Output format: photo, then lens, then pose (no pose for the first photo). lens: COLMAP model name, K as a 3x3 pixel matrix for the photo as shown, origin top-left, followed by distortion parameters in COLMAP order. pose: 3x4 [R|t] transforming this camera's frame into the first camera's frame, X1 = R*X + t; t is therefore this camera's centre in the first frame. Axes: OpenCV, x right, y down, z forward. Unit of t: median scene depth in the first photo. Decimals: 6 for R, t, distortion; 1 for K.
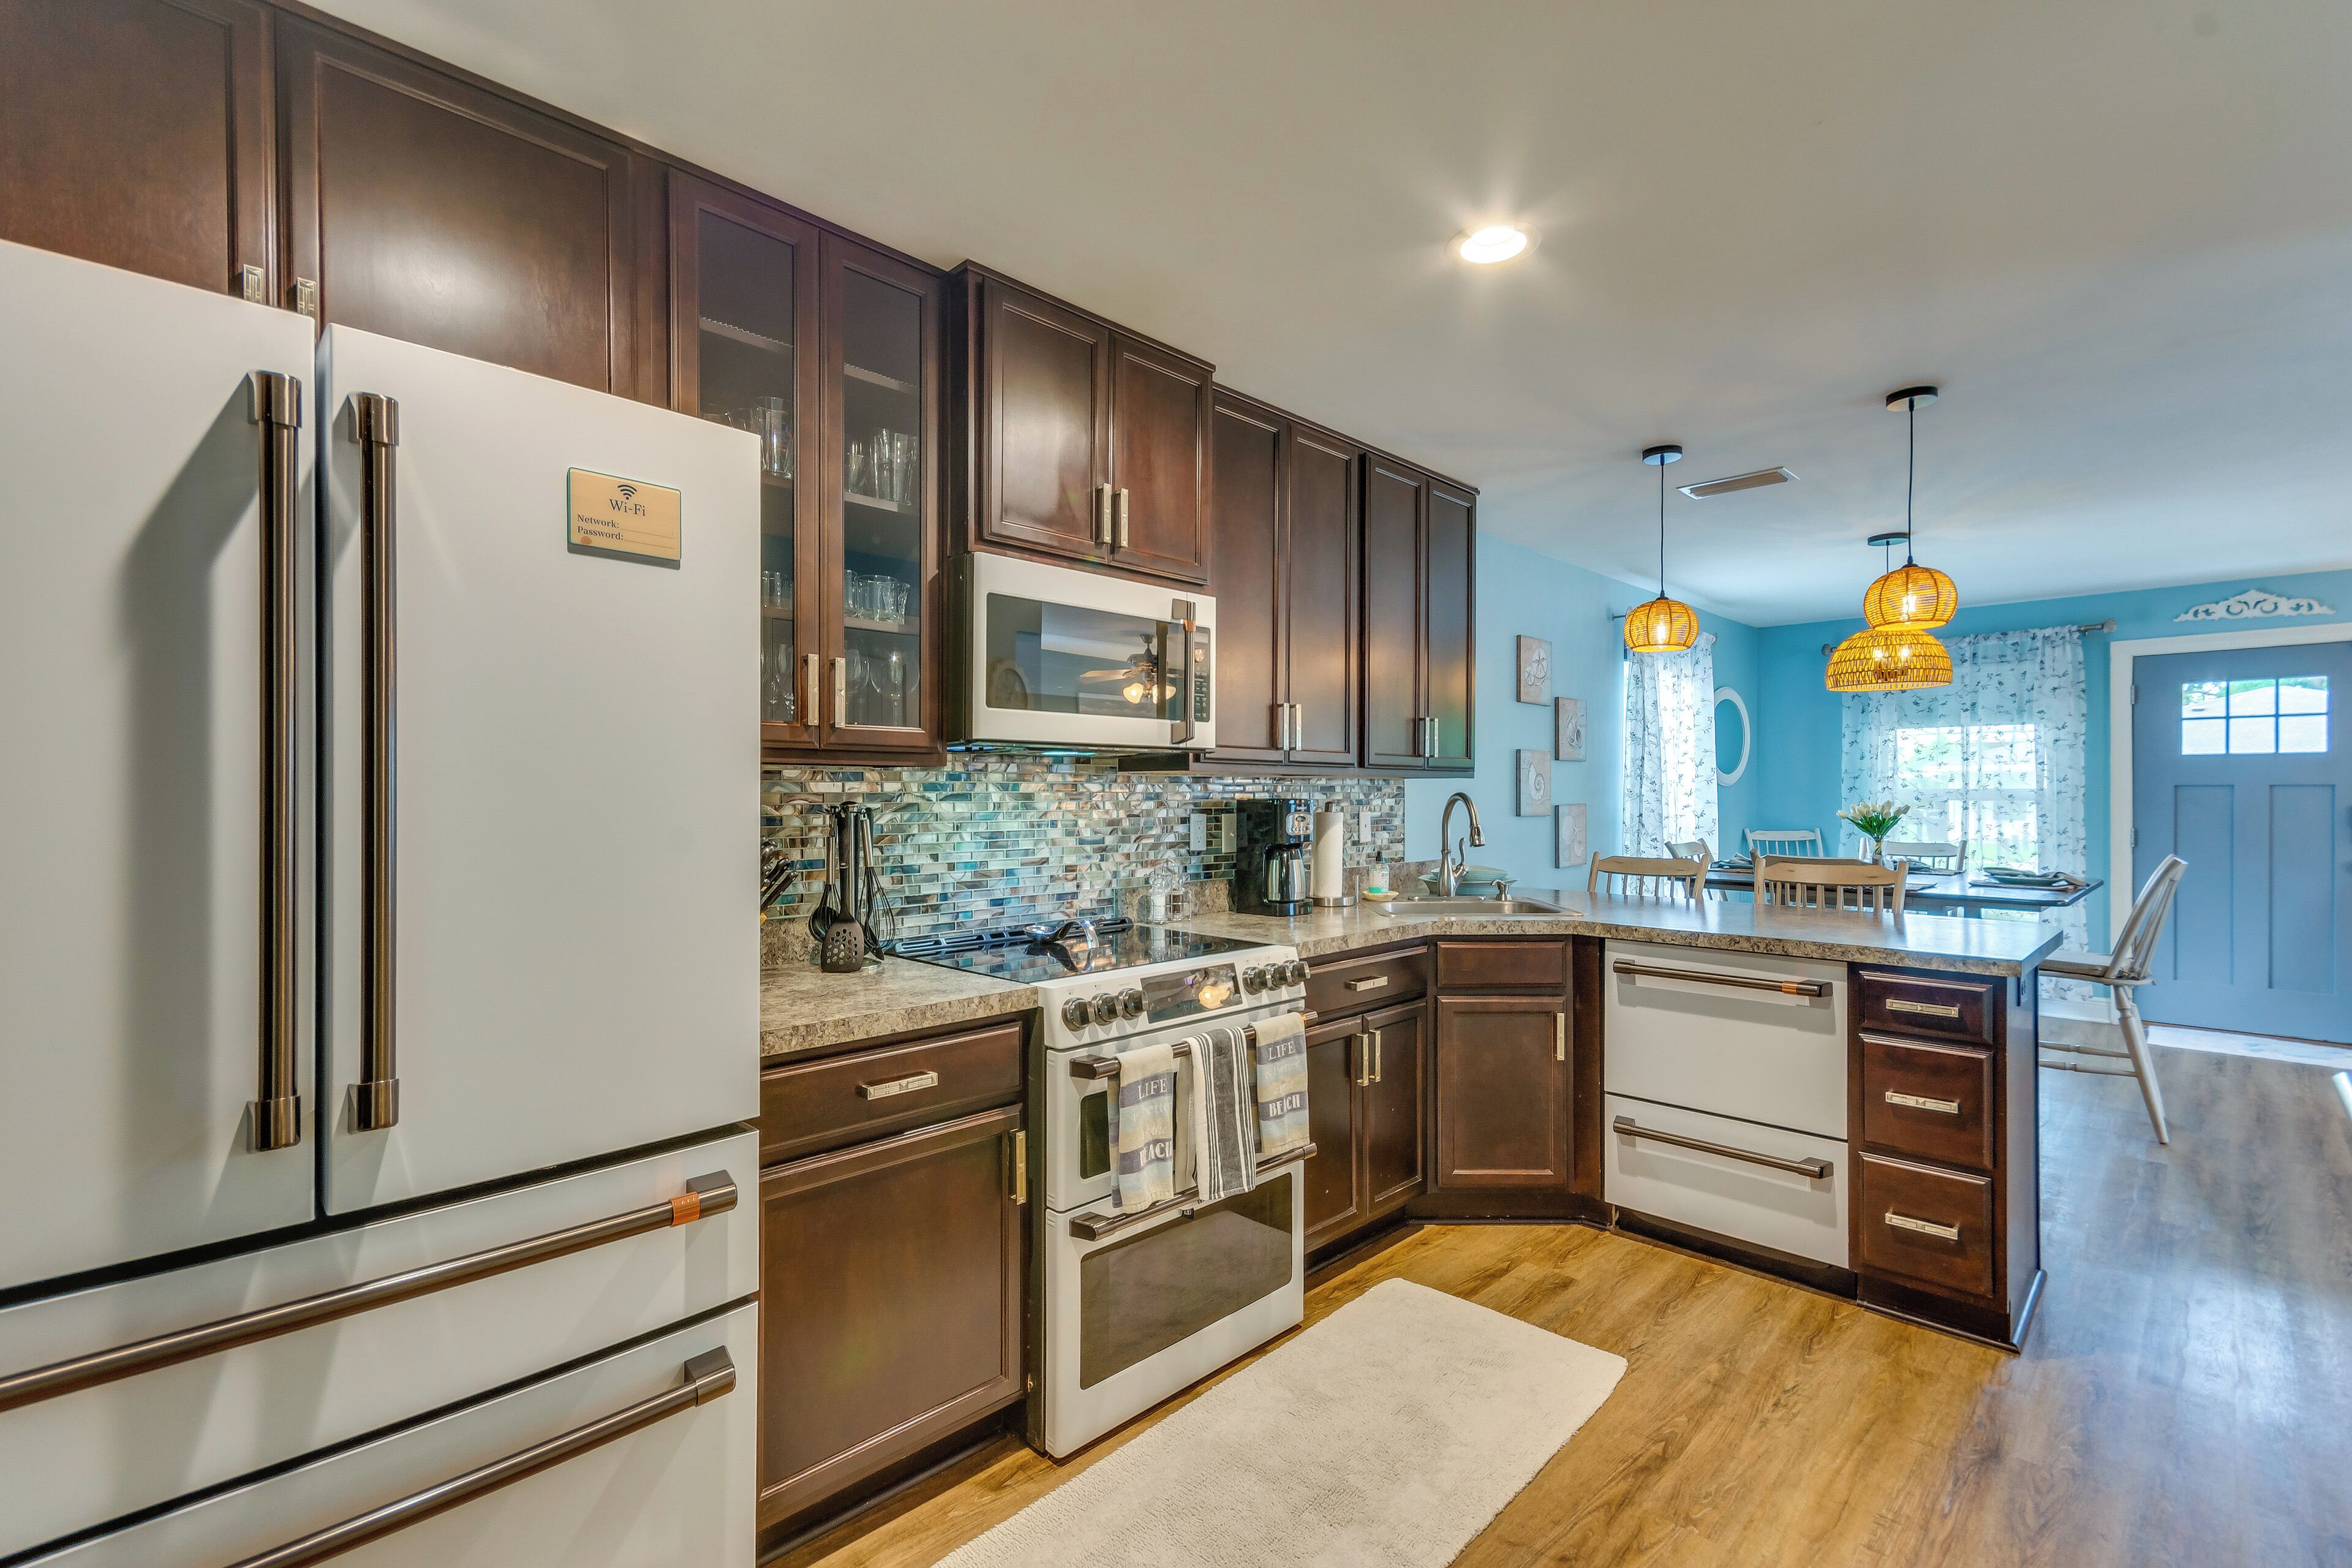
lens RADIAL K [[1061.4, 0, 1175.8], [0, 1061.4, 795.8], [0, 0, 1]] dist [0.003075, 0.000016]
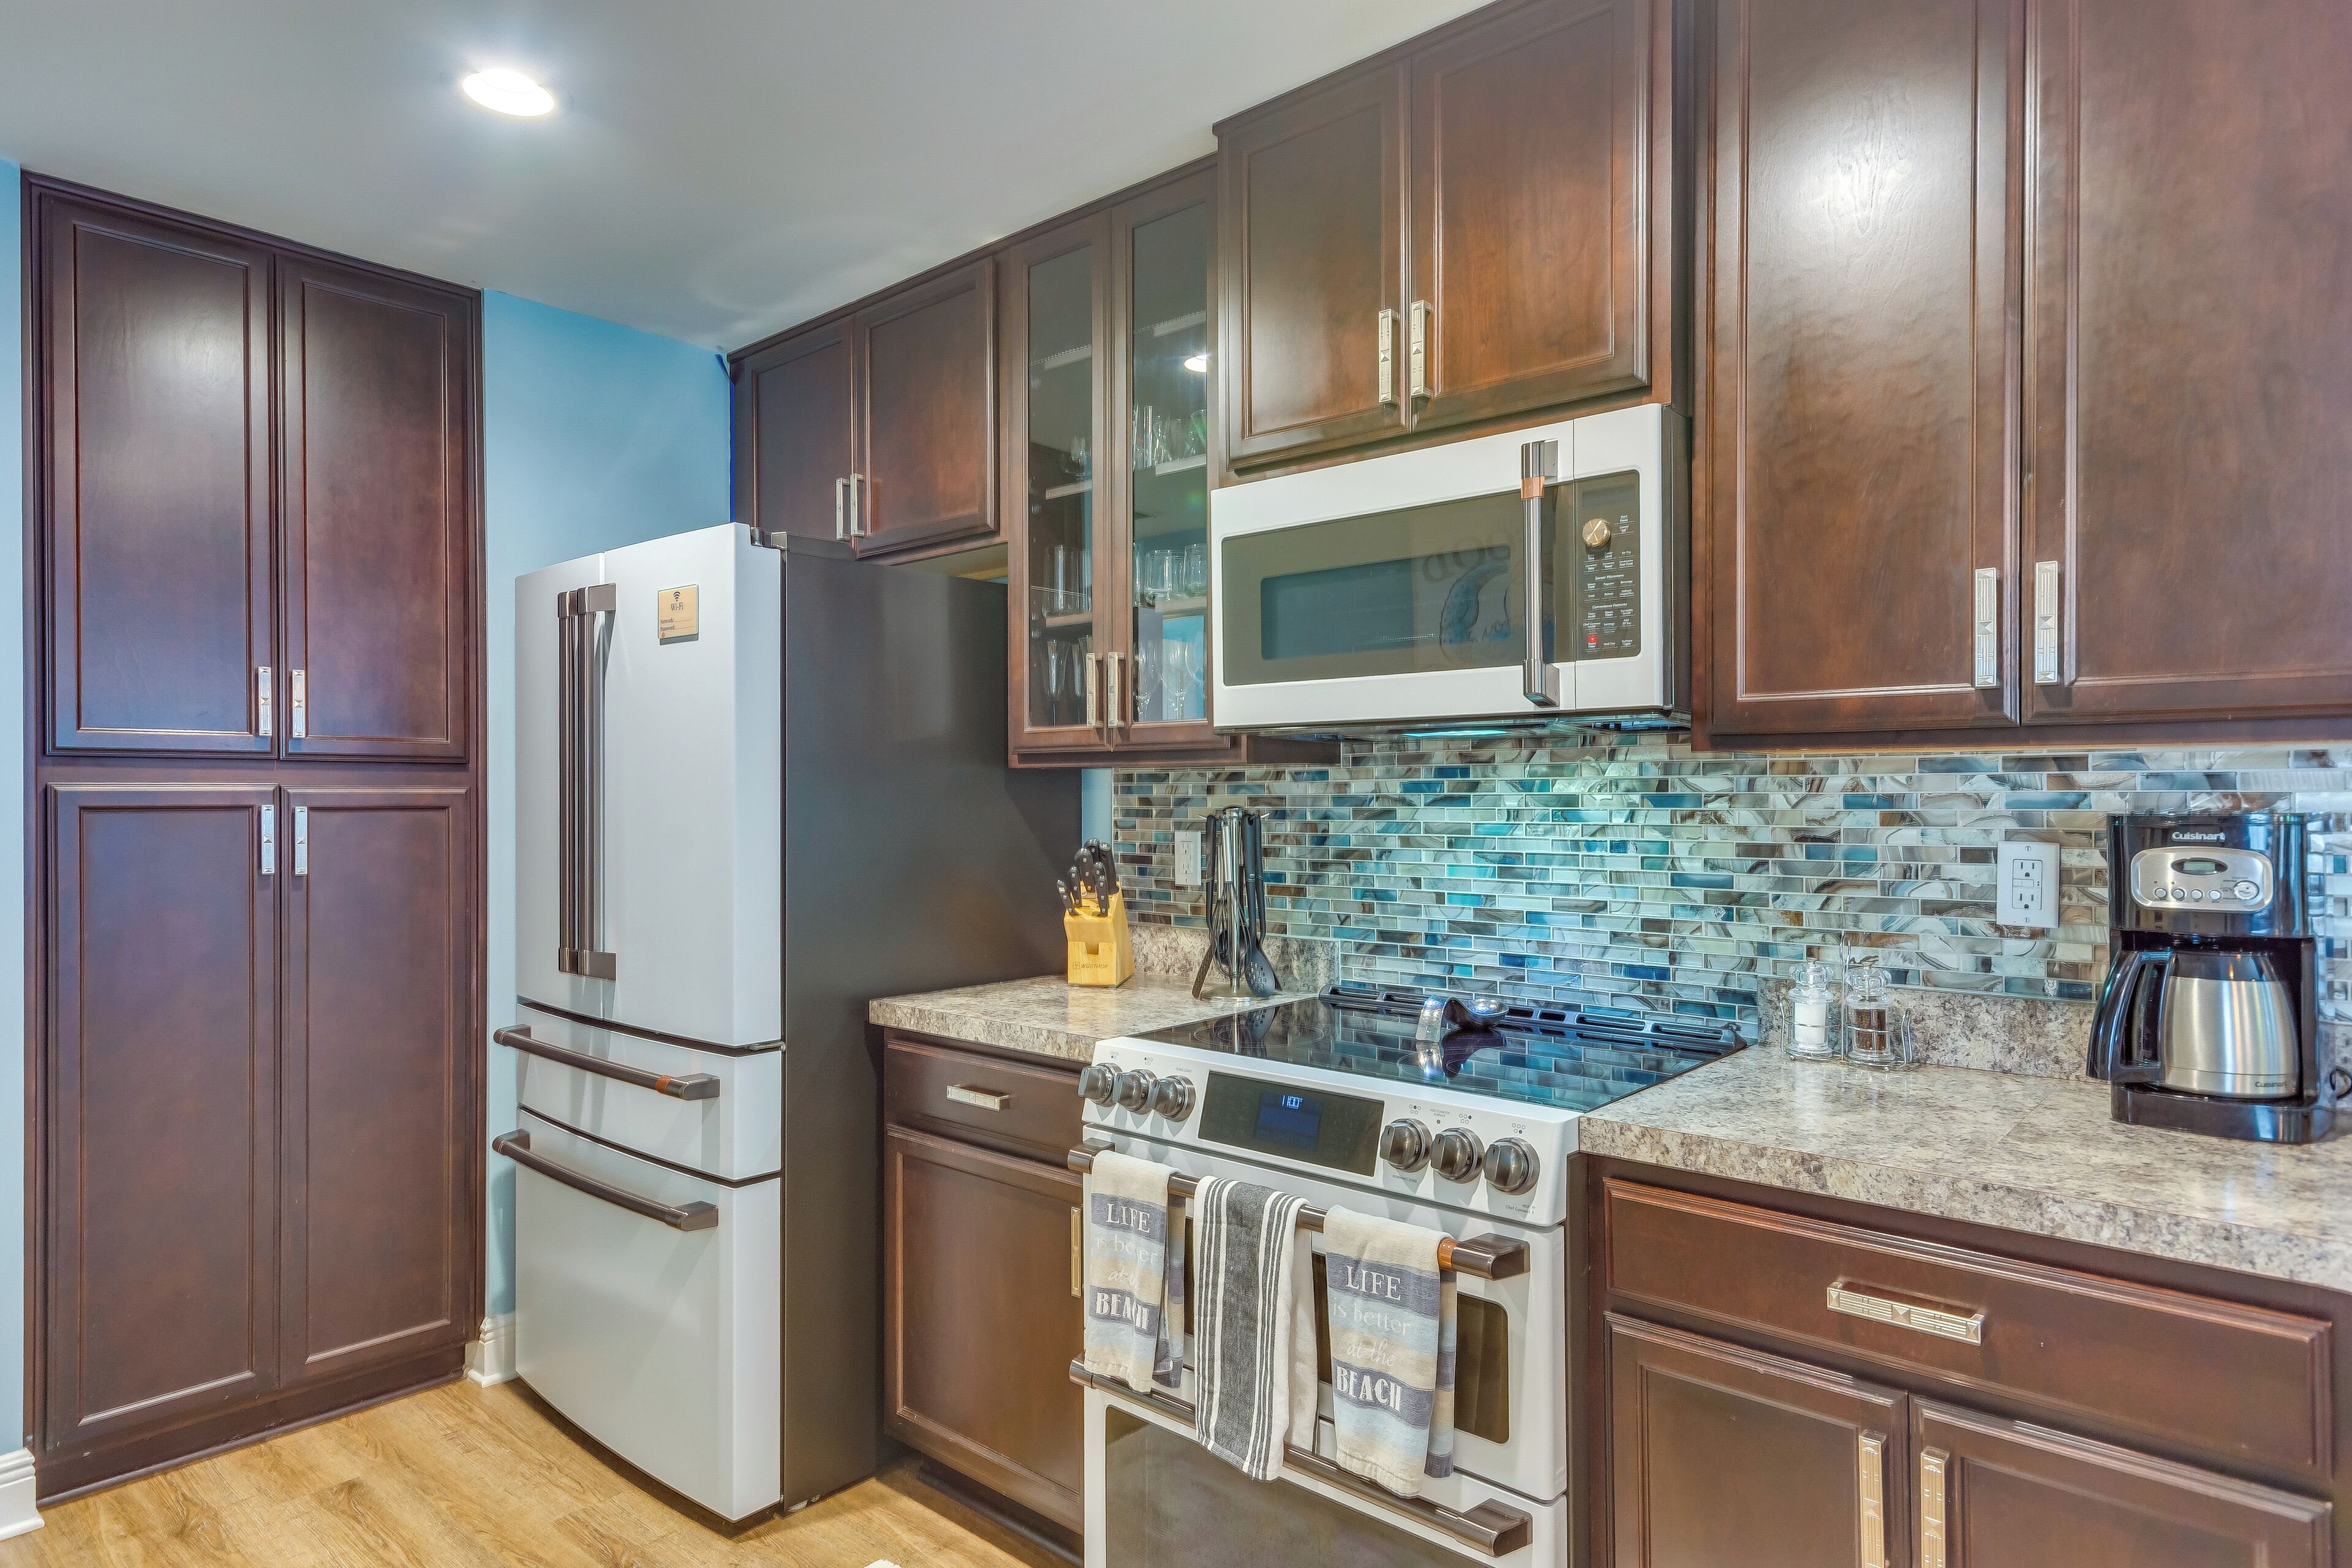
lens RADIAL K [[1338.6, 0, 1163.0], [0, 1338.6, 789.7], [0, 0, 1]] dist [0.017078, -0.001558]
pose [[0.057272, -0.001791, -0.998357, 0.648187], [0.001769, 0.999997, -0.001692, -0.004782], [0.998357, -0.001669, 0.057275, 0.727371]]
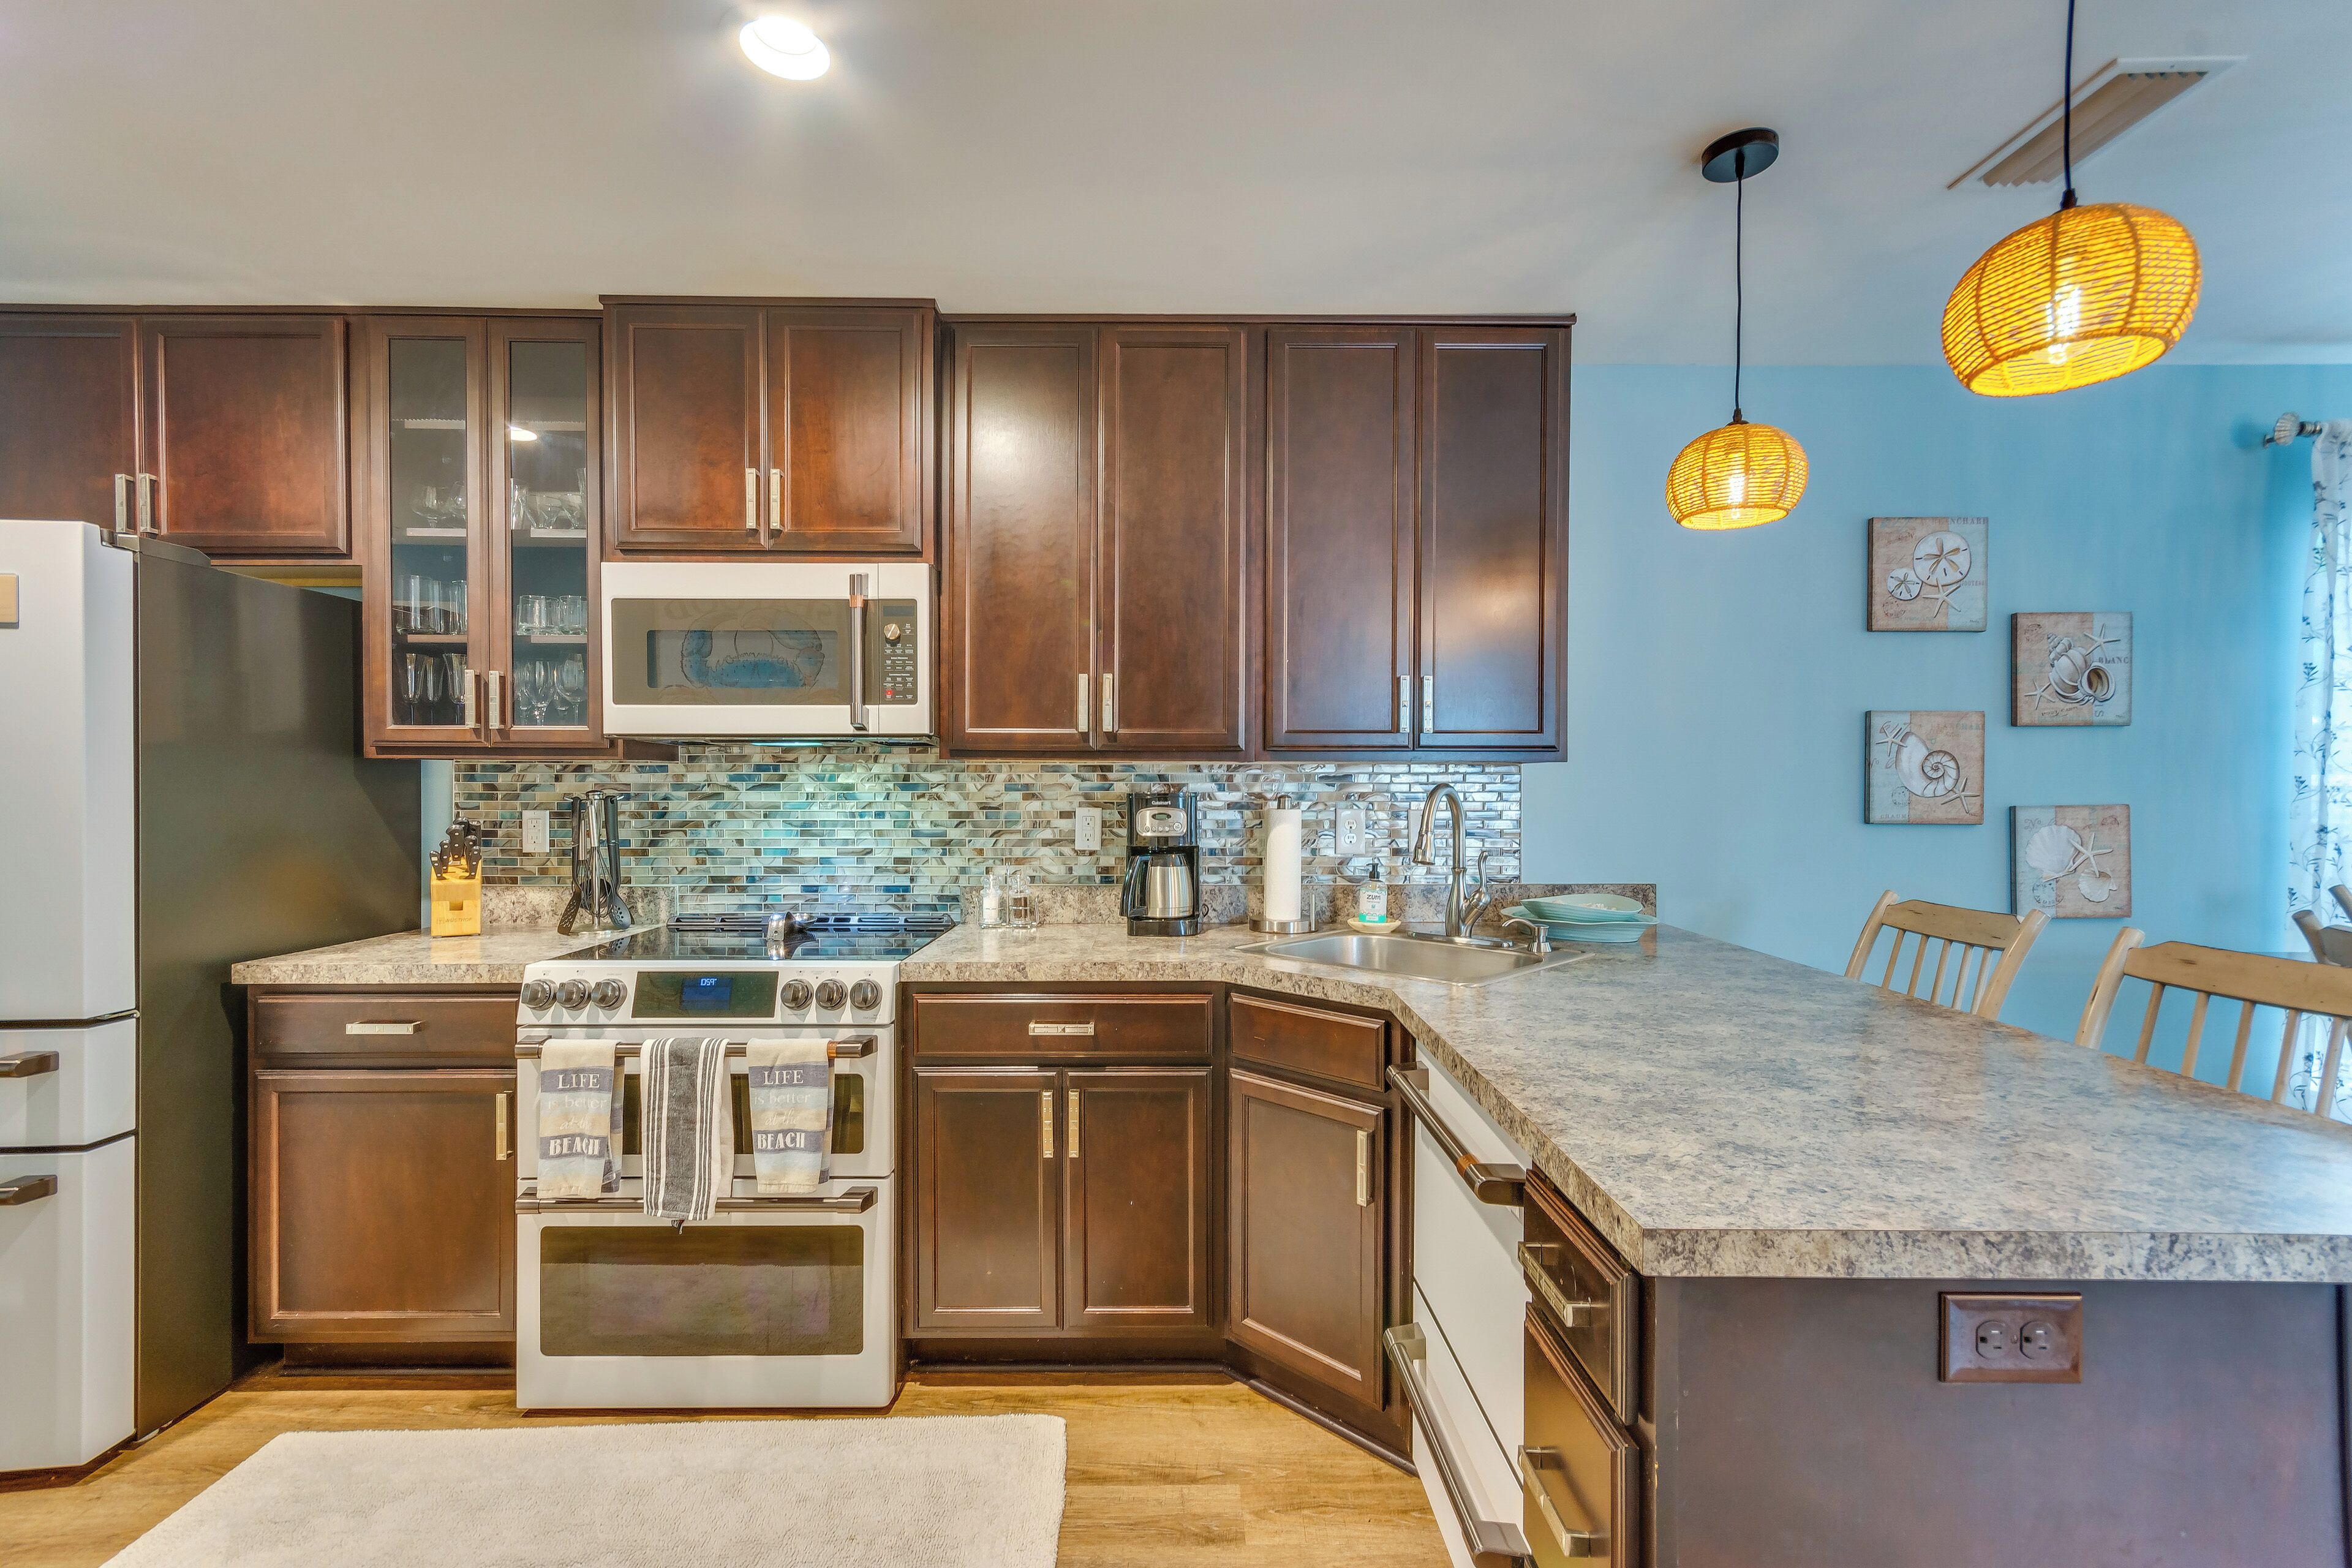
lens RADIAL K [[1040.7, 0, 1169.7], [0, 1040.7, 791.5], [0, 0, 1]] dist [0.009081, 0.000179]
pose [[0.706320, 0.008383, -0.707843, 0.791782], [-0.003546, 0.999959, 0.008305, -0.004249], [0.707883, -0.003356, 0.706321, 0.525074]]
